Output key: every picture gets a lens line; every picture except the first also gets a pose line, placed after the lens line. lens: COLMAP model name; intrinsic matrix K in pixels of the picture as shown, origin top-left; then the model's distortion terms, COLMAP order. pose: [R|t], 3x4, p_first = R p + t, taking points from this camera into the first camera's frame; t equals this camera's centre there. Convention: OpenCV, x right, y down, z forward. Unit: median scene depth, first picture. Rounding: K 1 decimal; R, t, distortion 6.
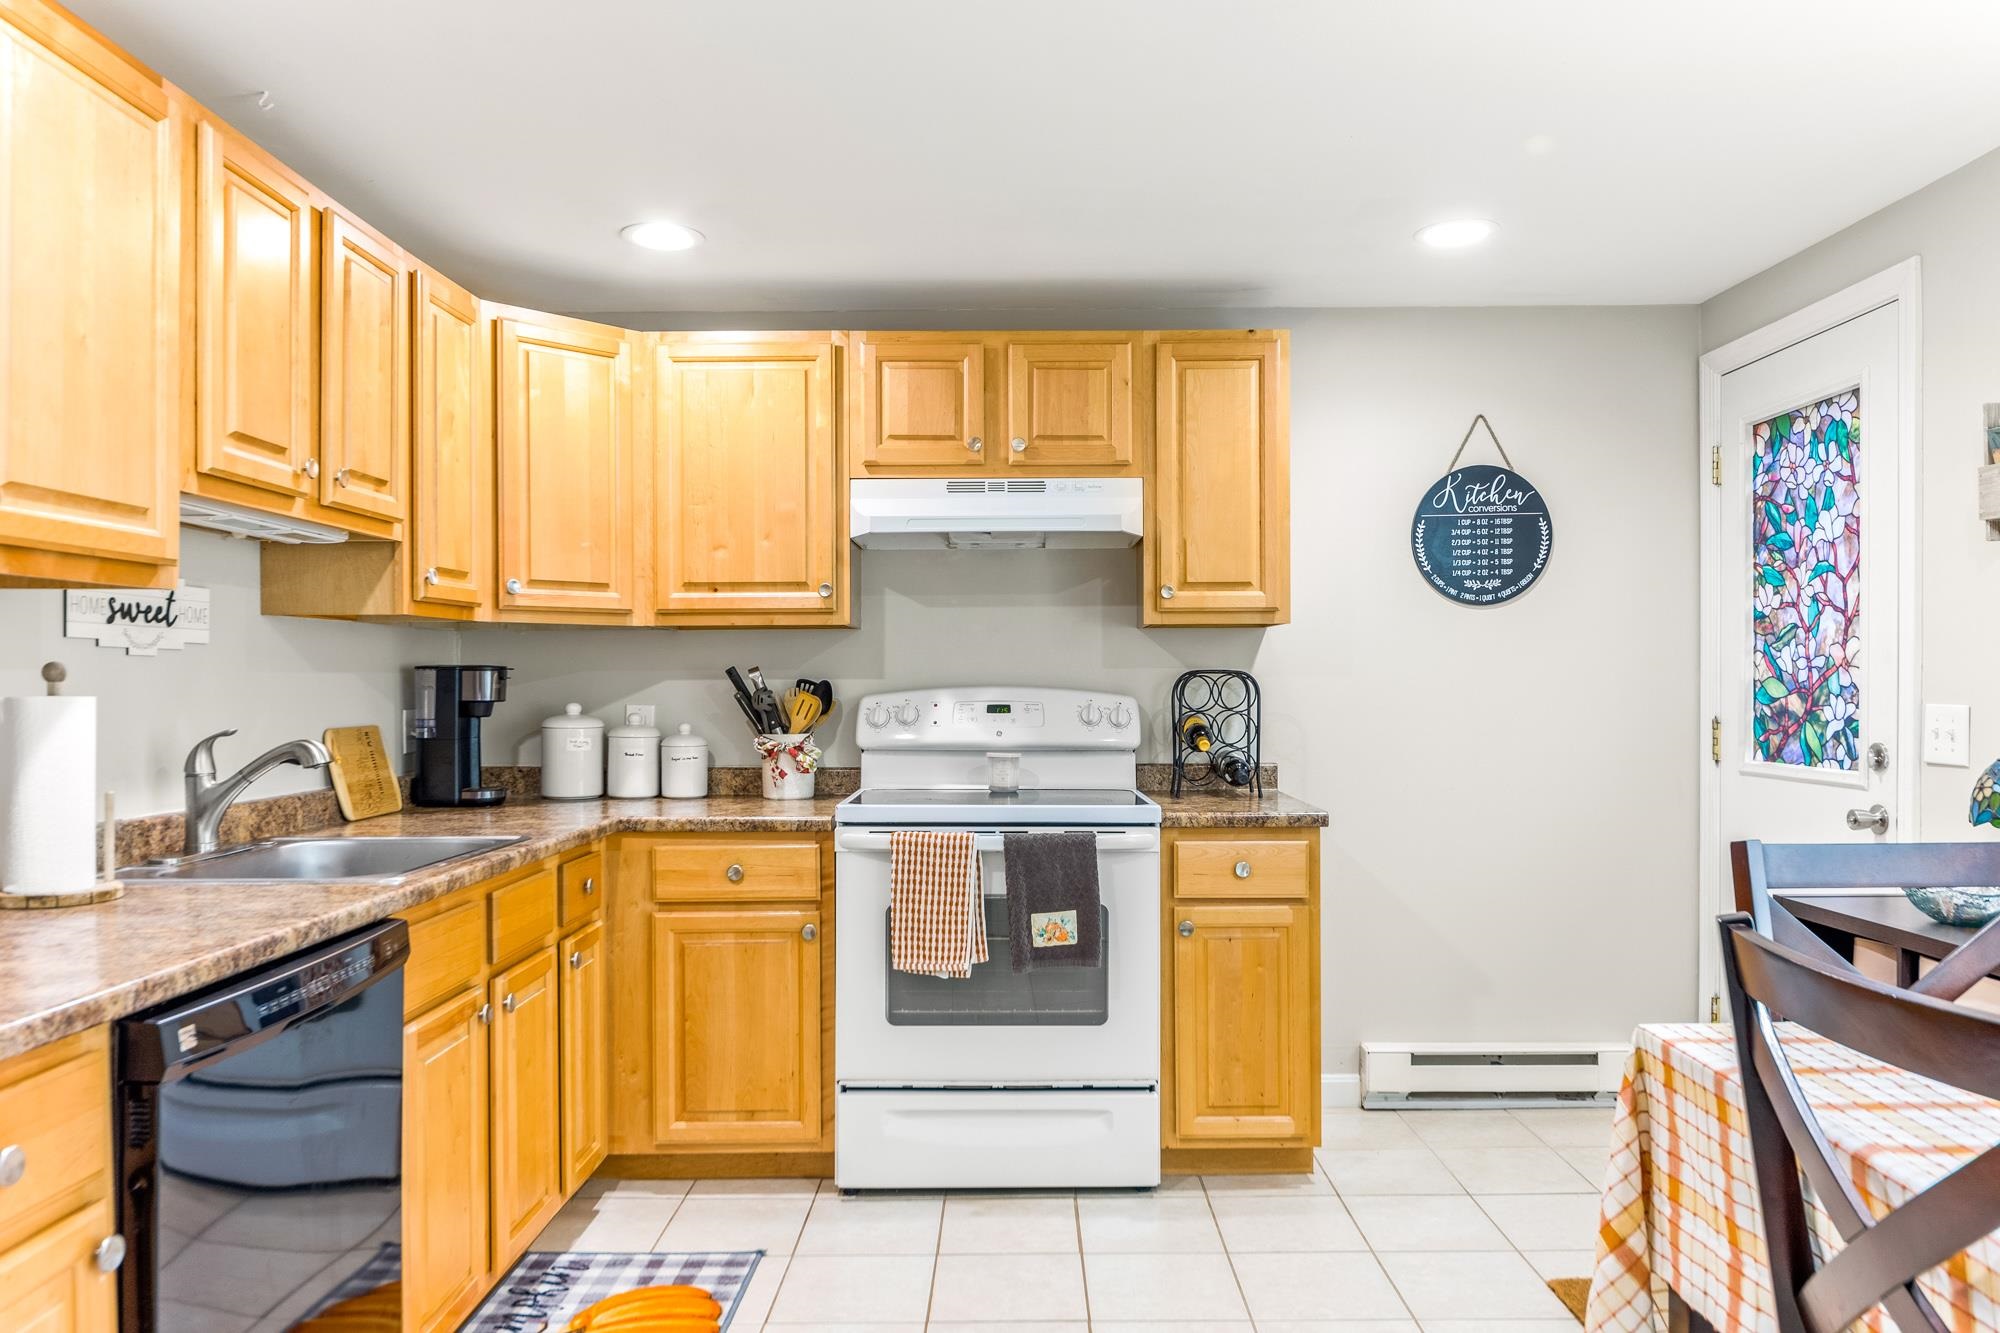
lens RADIAL K [[1361.6, 0, 1027.7], [0, 1361.6, 691.6], [0, 0, 1]] dist [-0.001376, -0.007826]
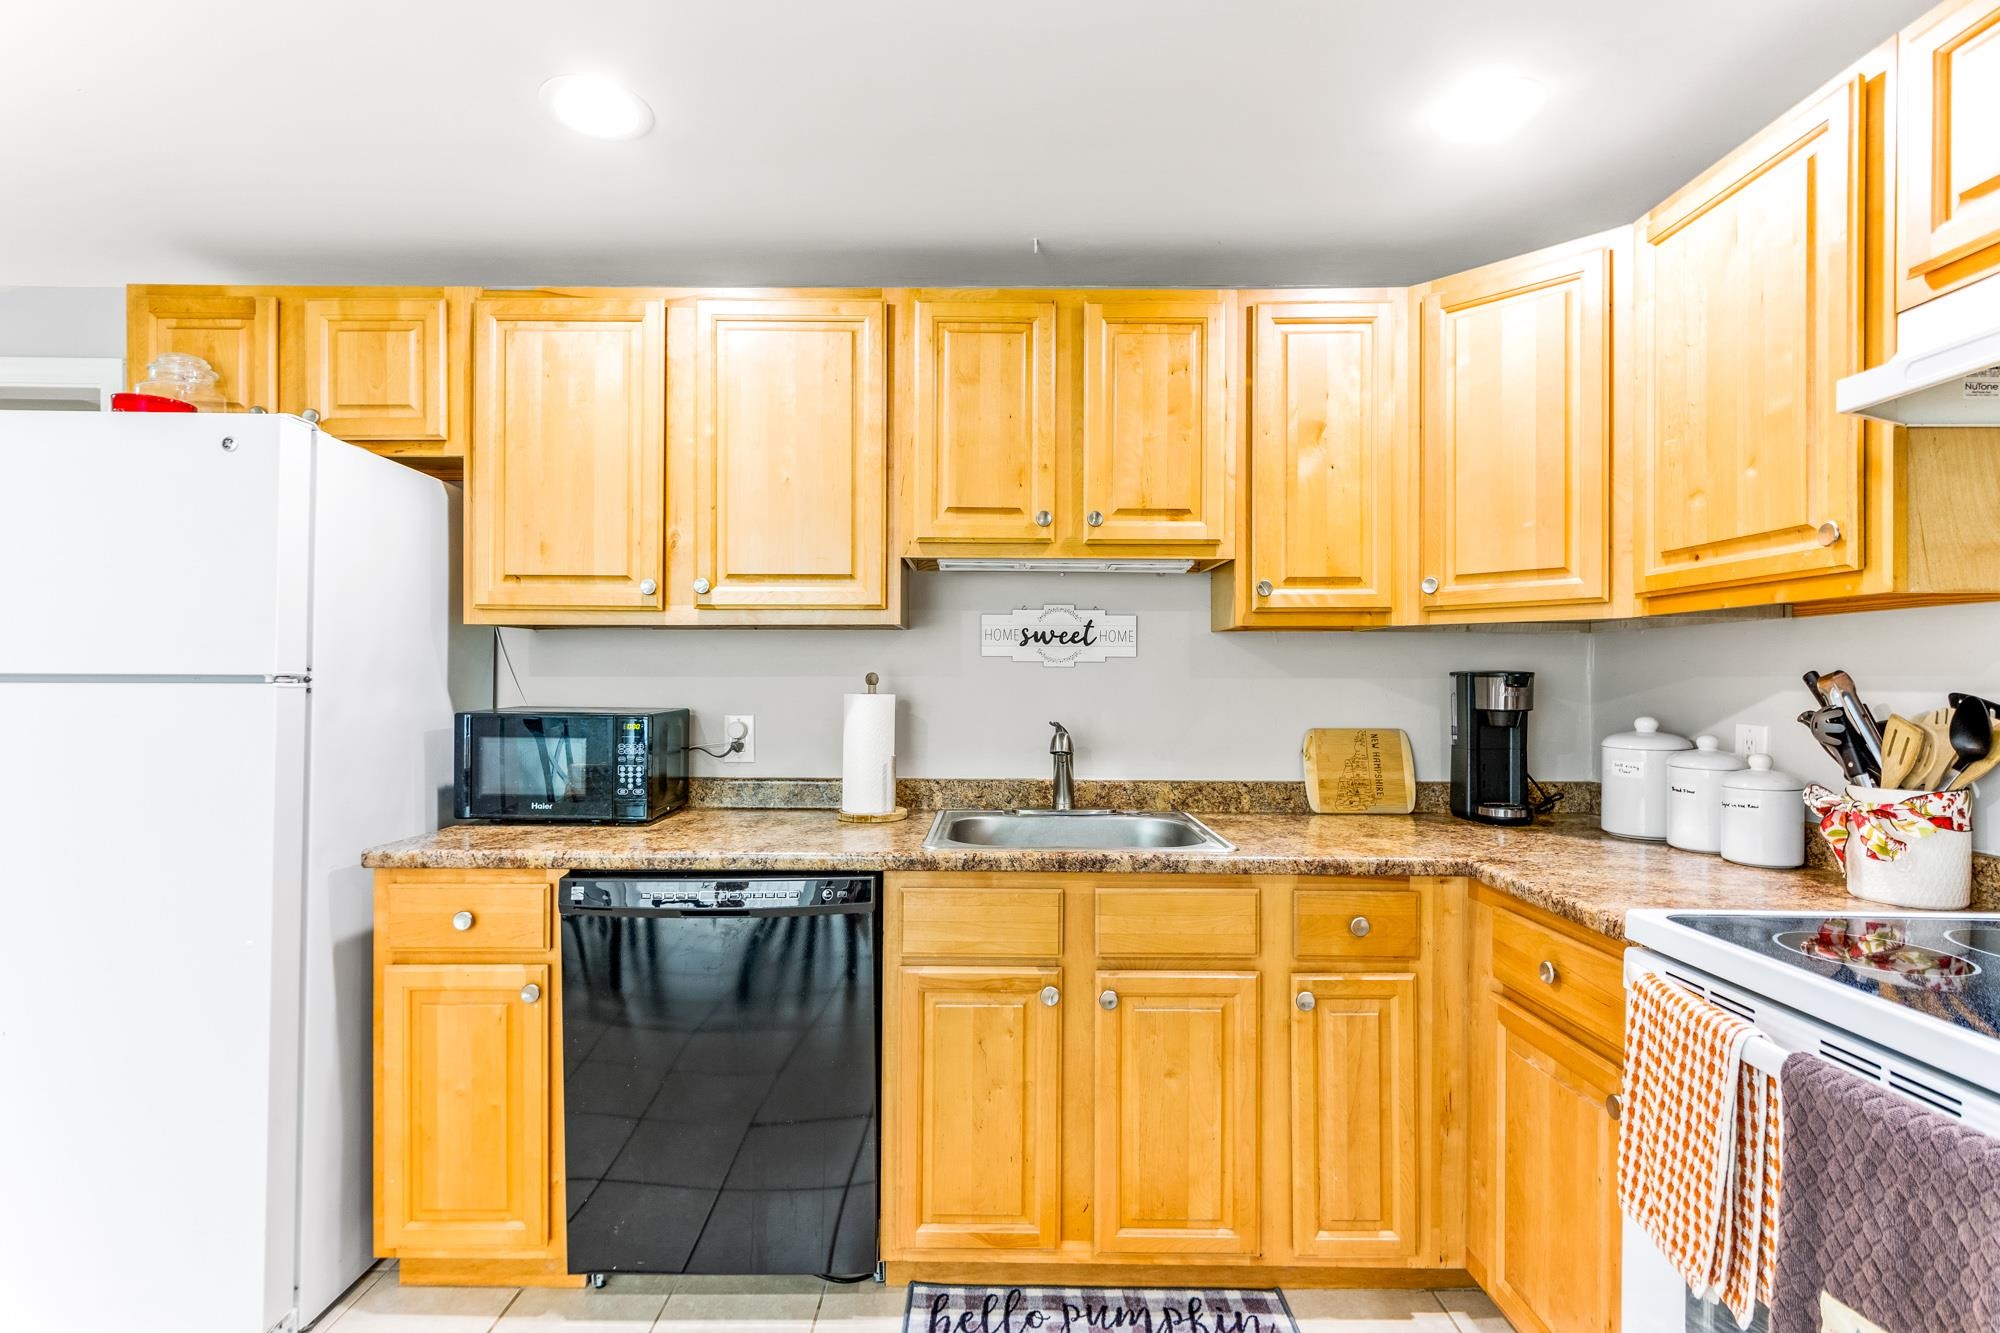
lens RADIAL K [[966.5, 0, 1022.1], [0, 966.5, 676.3], [0, 0, 1]] dist [0.001370, -0.000190]
pose [[-0.018734, 0.001963, -0.999823, 0.257618], [-0.013235, 0.999910, 0.002211, -0.012803], [0.999737, 0.013274, -0.018706, 0.686496]]
